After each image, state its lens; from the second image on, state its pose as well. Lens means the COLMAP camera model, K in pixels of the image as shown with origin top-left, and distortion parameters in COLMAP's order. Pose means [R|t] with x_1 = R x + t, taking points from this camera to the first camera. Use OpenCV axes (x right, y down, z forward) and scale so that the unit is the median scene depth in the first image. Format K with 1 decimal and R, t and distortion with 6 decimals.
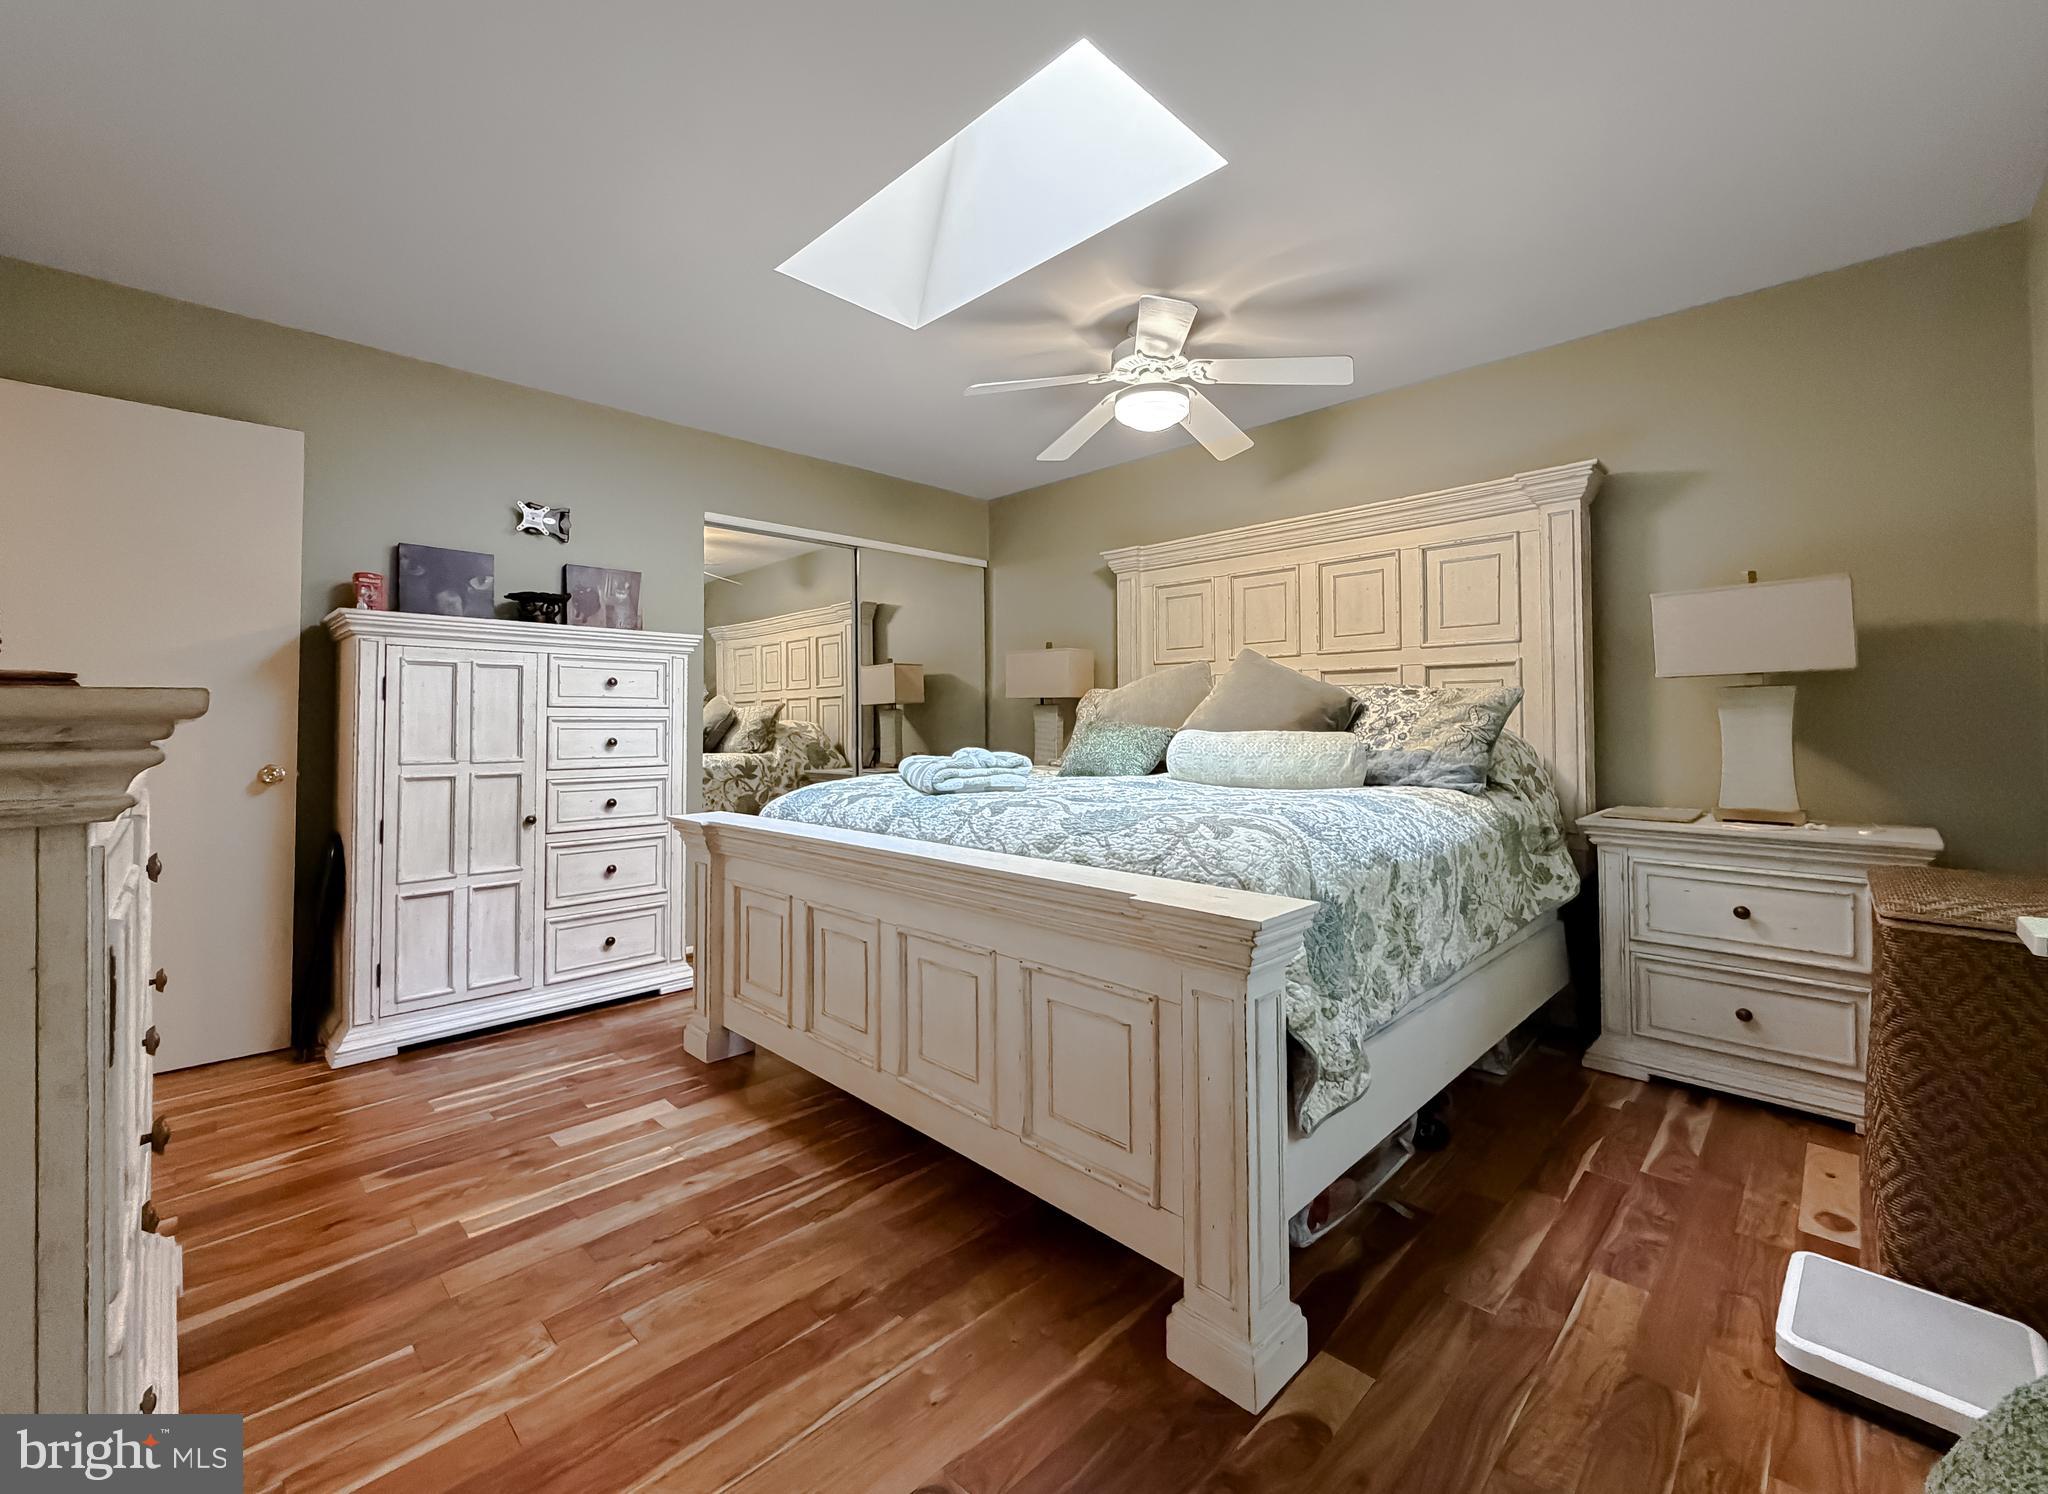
lens RADIAL K [[857.9, 0, 1013.3], [0, 857.9, 737.8], [0, 0, 1]] dist [0.015993, 0.000139]
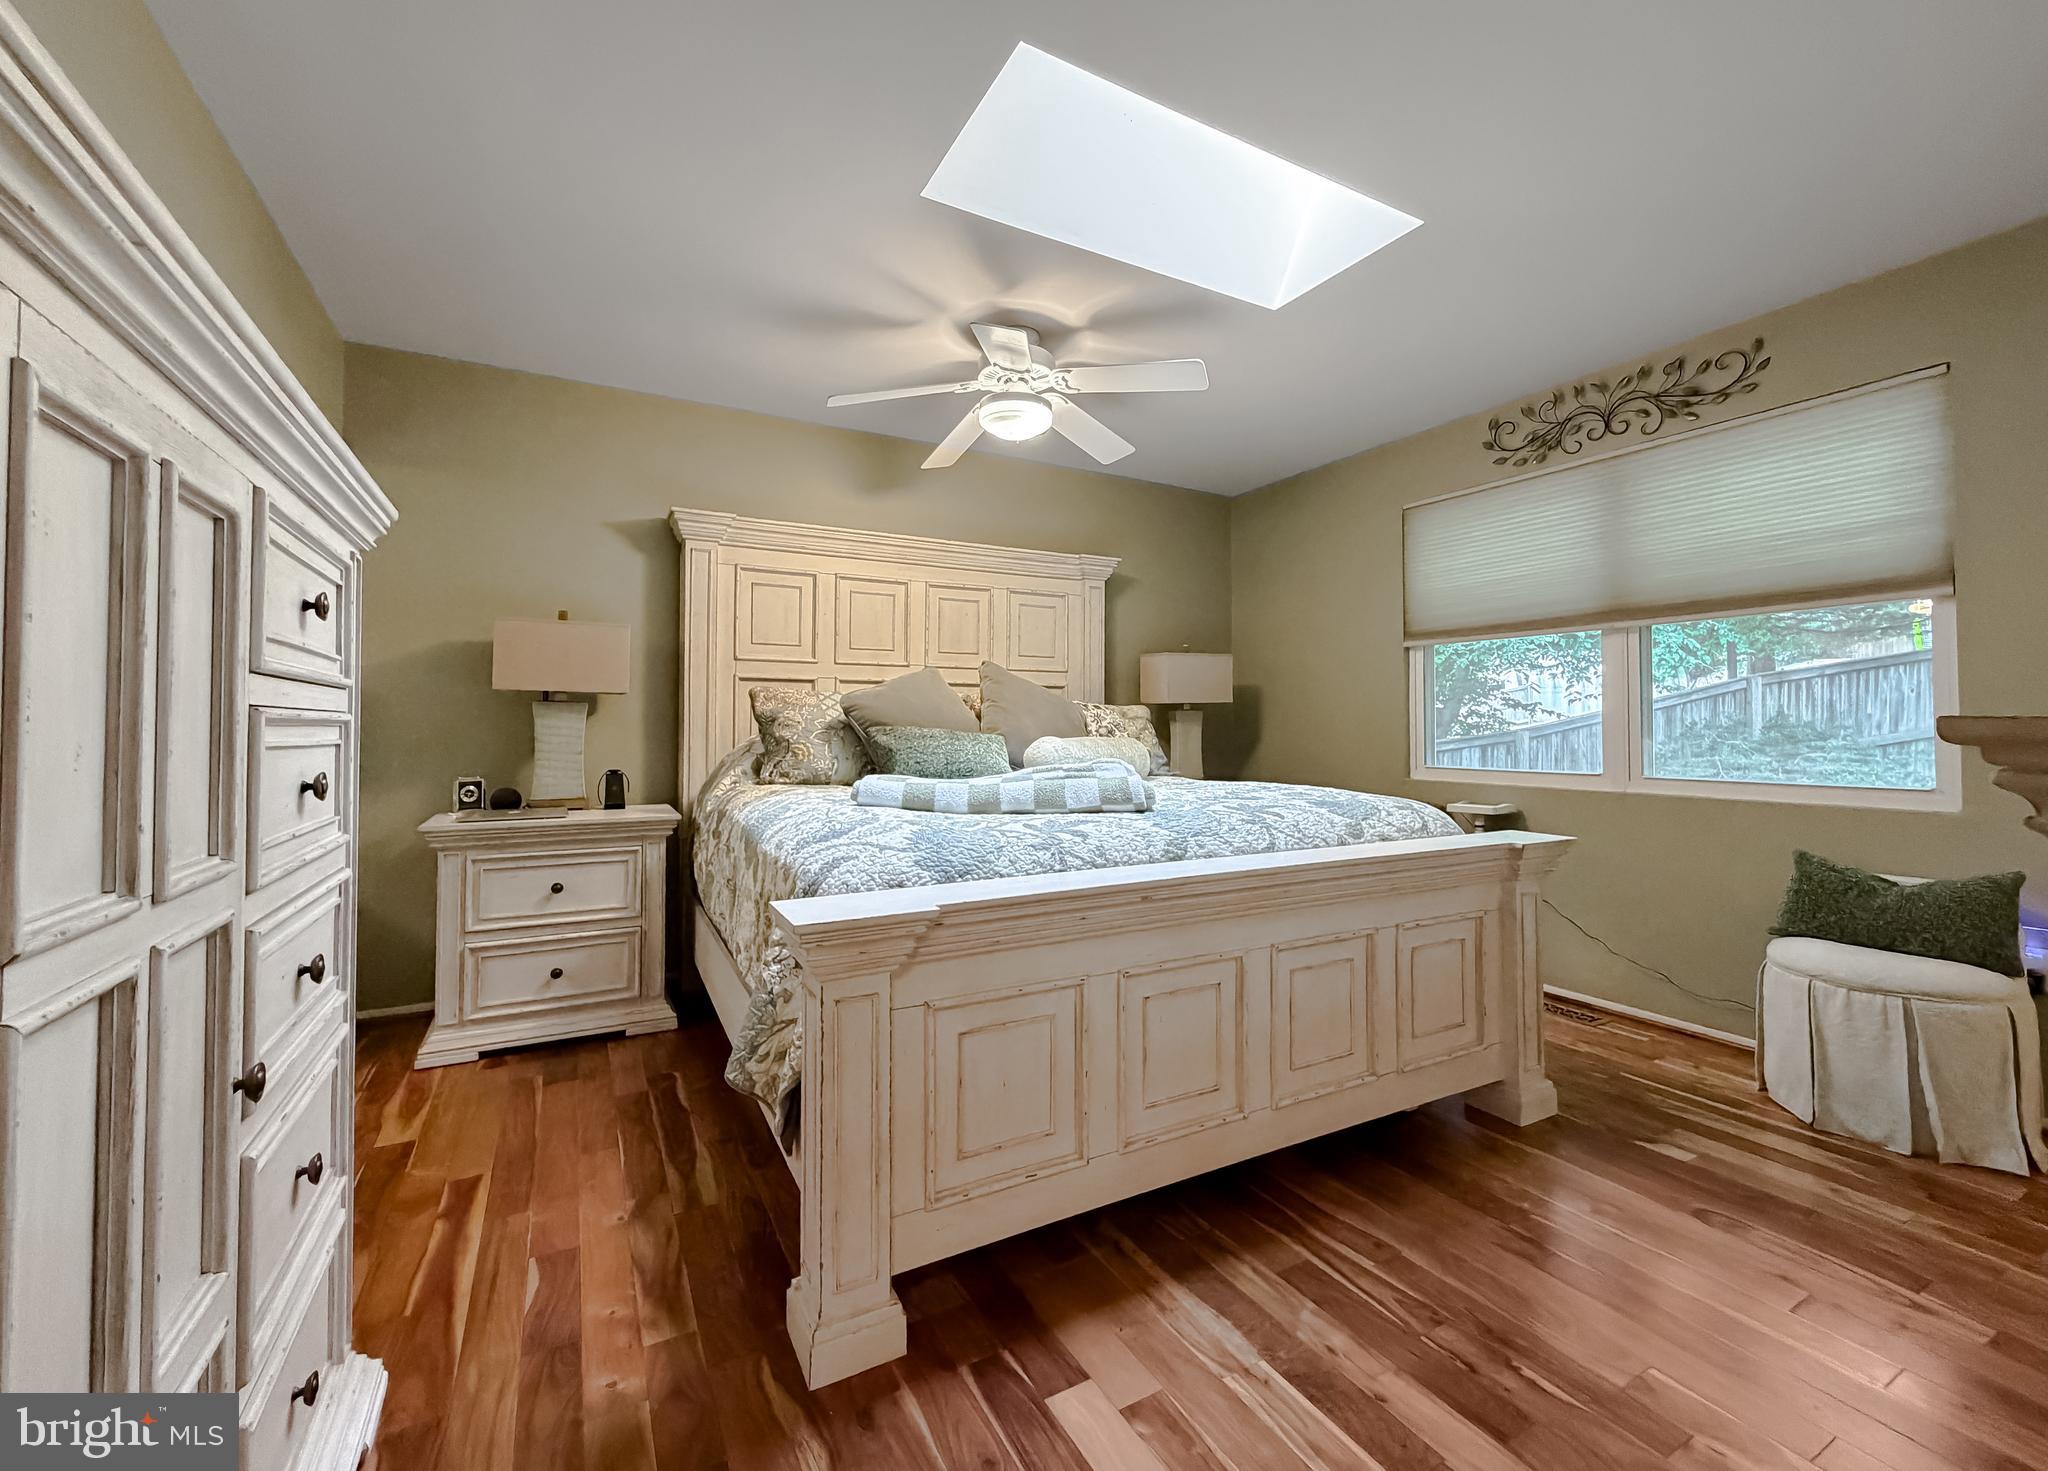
lens RADIAL K [[833.2, 0, 1020.0], [0, 833.2, 738.9], [0, 0, 1]] dist [-0.000037, -0.000270]
pose [[0.278019, -0.012357, 0.960496, -0.989229], [0.013804, 0.999865, 0.008868, -0.018400], [-0.960476, 0.010793, 0.278152, 0.919228]]
